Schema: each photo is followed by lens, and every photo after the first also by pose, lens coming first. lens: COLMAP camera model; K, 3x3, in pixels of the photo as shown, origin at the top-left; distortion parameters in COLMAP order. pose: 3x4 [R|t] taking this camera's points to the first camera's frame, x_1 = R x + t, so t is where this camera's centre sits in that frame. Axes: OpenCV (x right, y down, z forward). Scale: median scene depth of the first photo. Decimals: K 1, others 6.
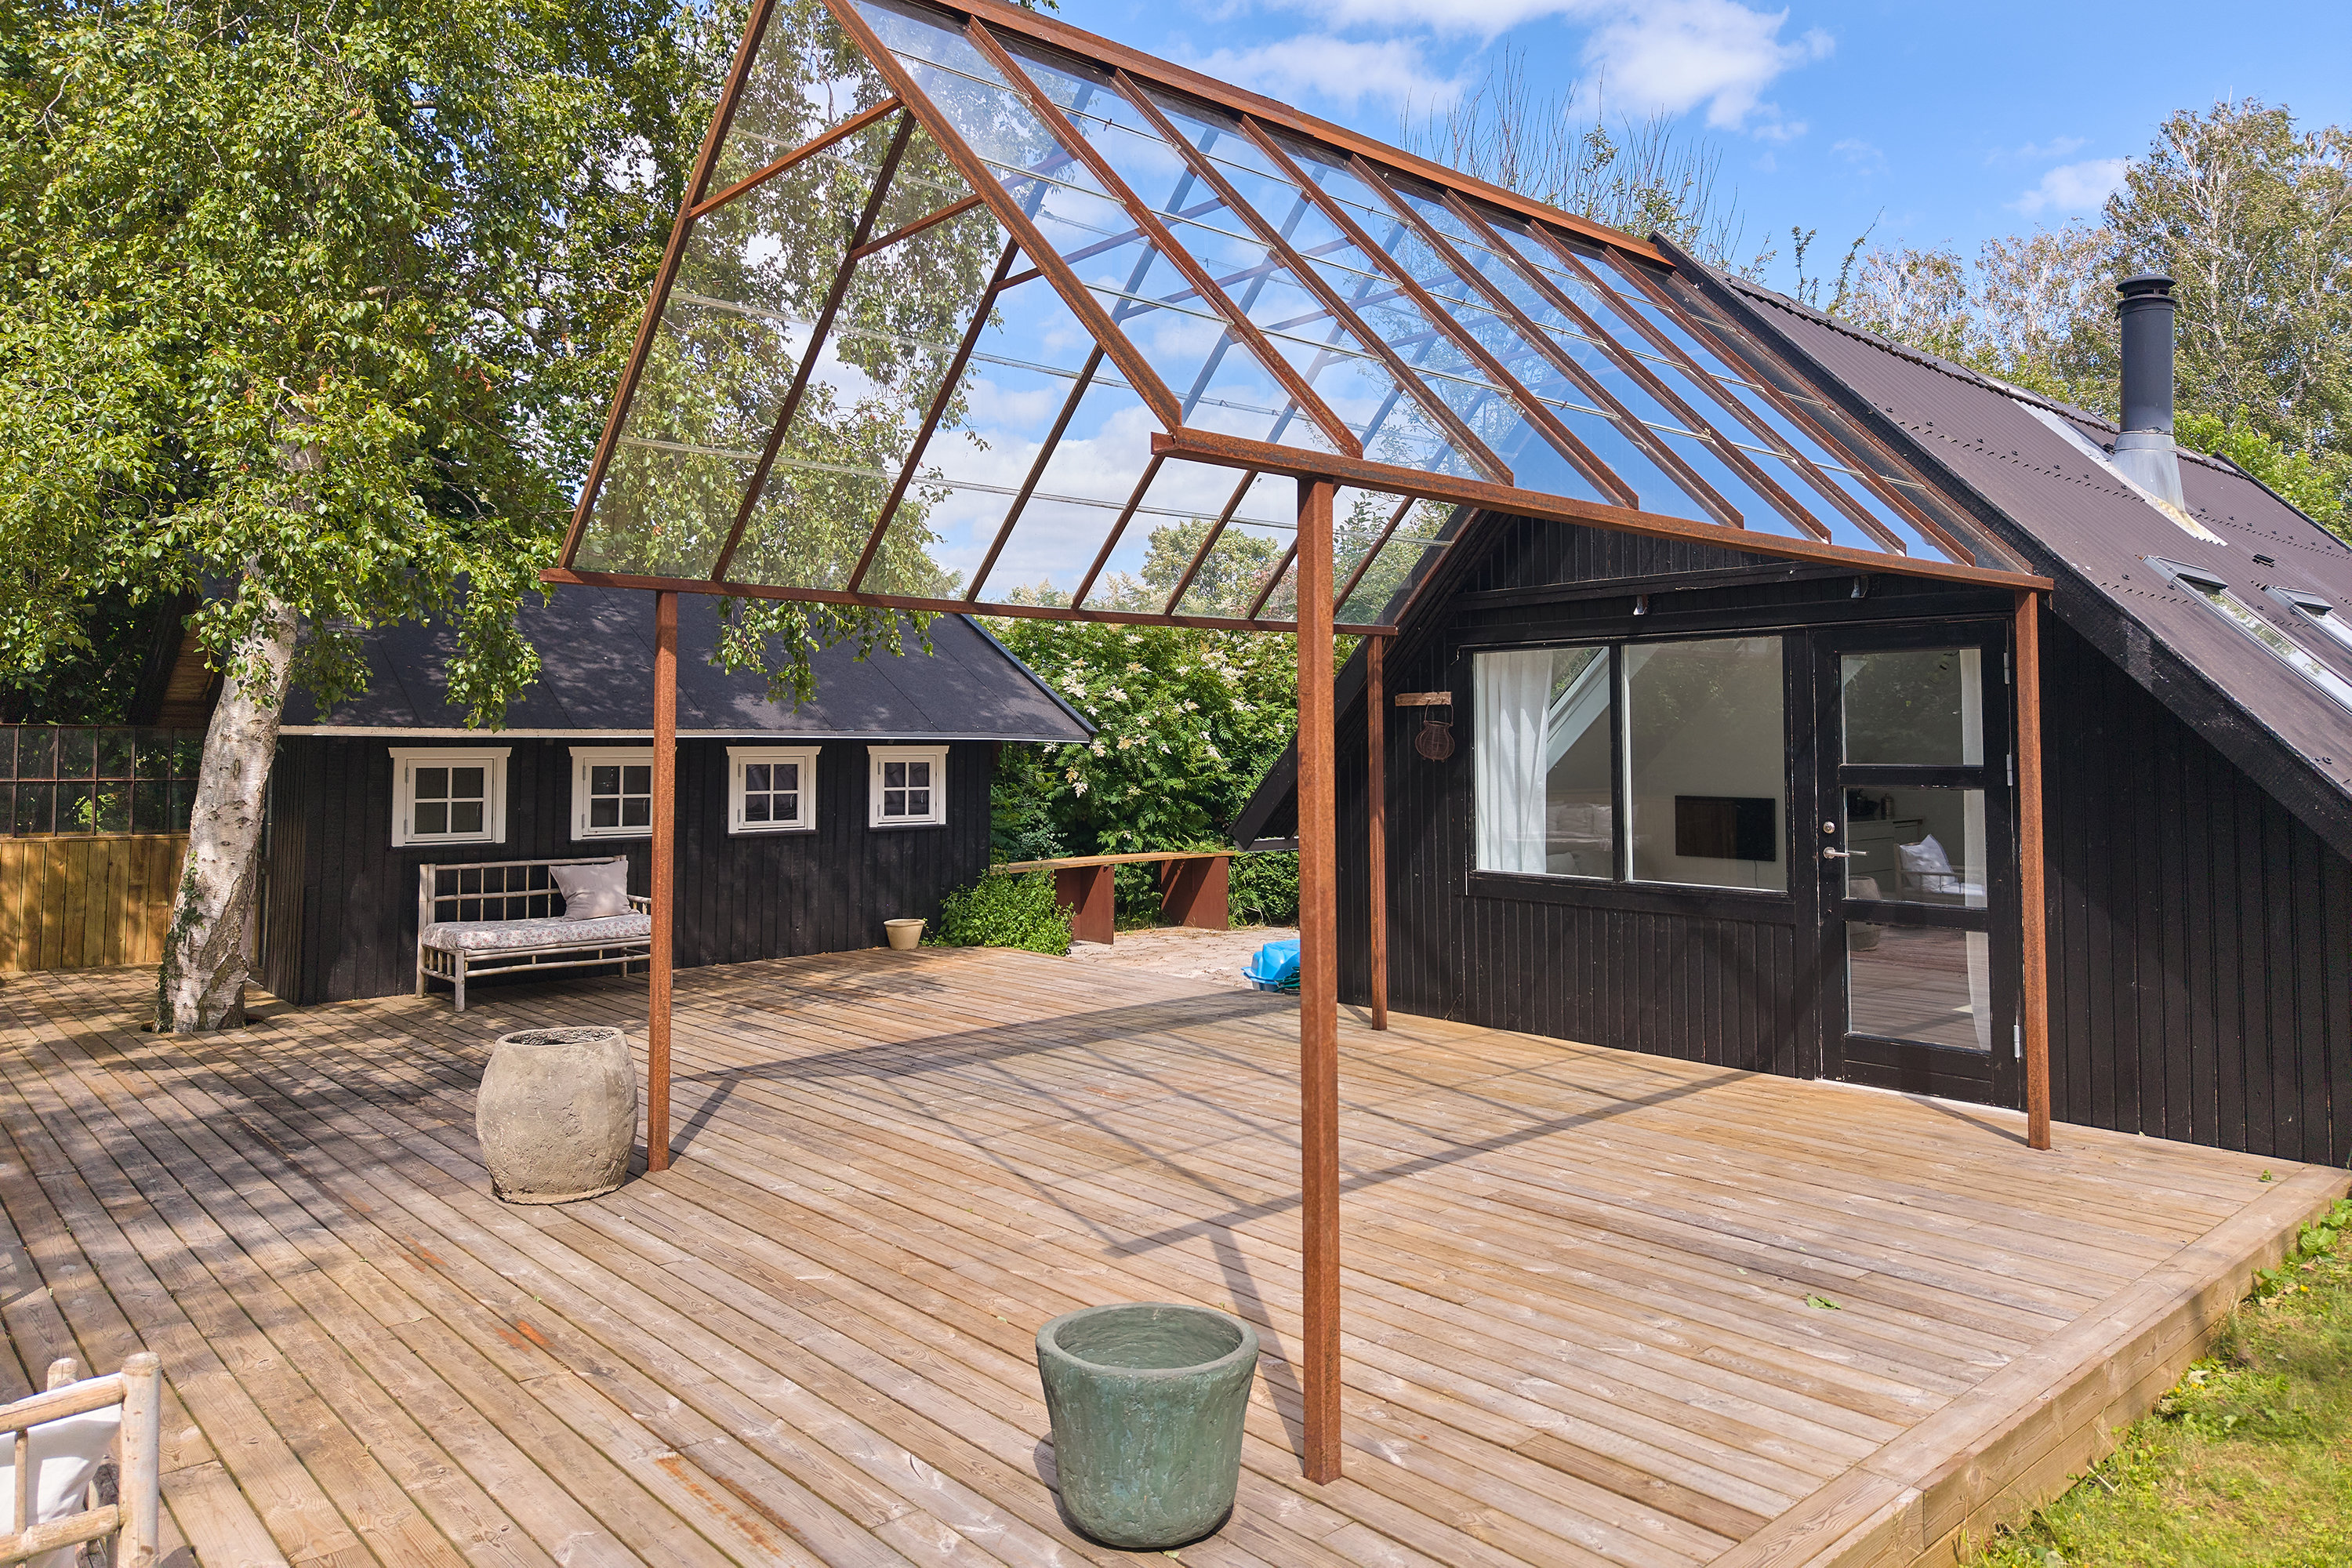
lens RADIAL K [[1549.0, 0, 1176.0], [0, 1549.0, 784.0], [0, 0, 1]] dist [0.018135, -0.005293]
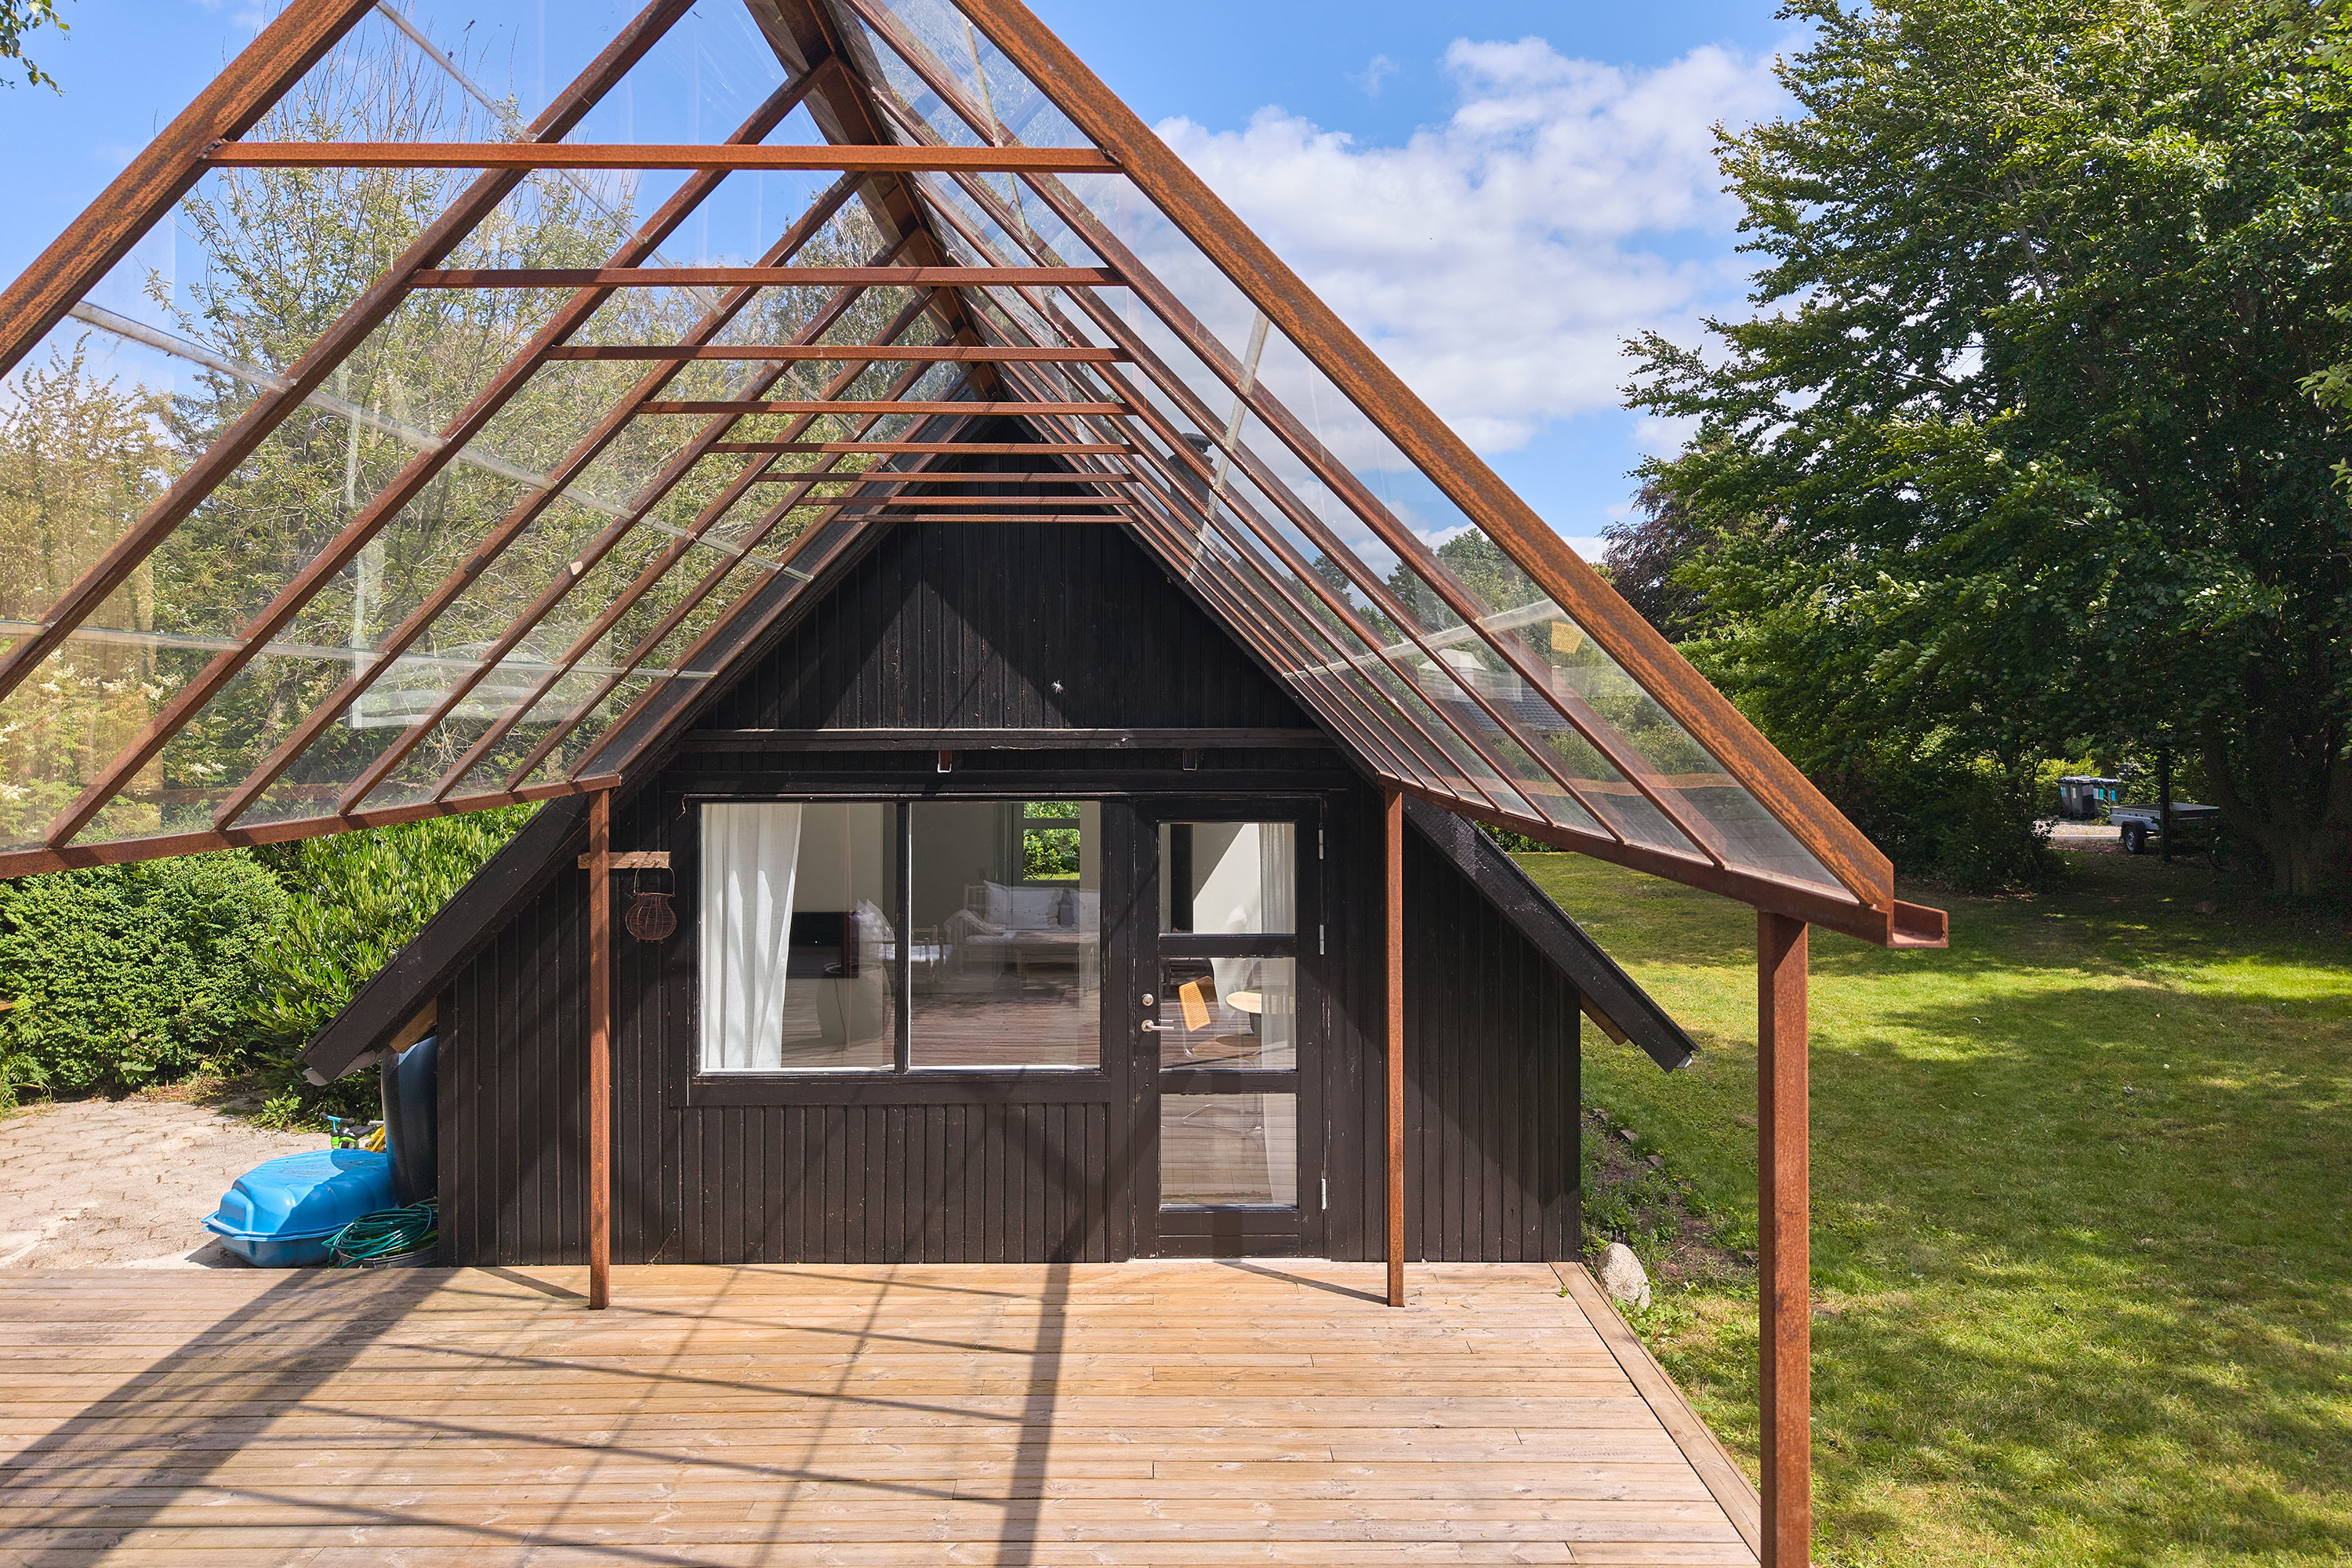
lens RADIAL K [[1521.8, 0, 1176.0], [0, 1521.8, 784.0], [0, 0, 1]] dist [0.035115, -0.021371]
pose [[0.656051, -0.029345, 0.754146, -0.363148], [0.017112, 0.999565, 0.024009, -0.169018], [-0.754523, -0.002846, 0.656268, 0.475983]]
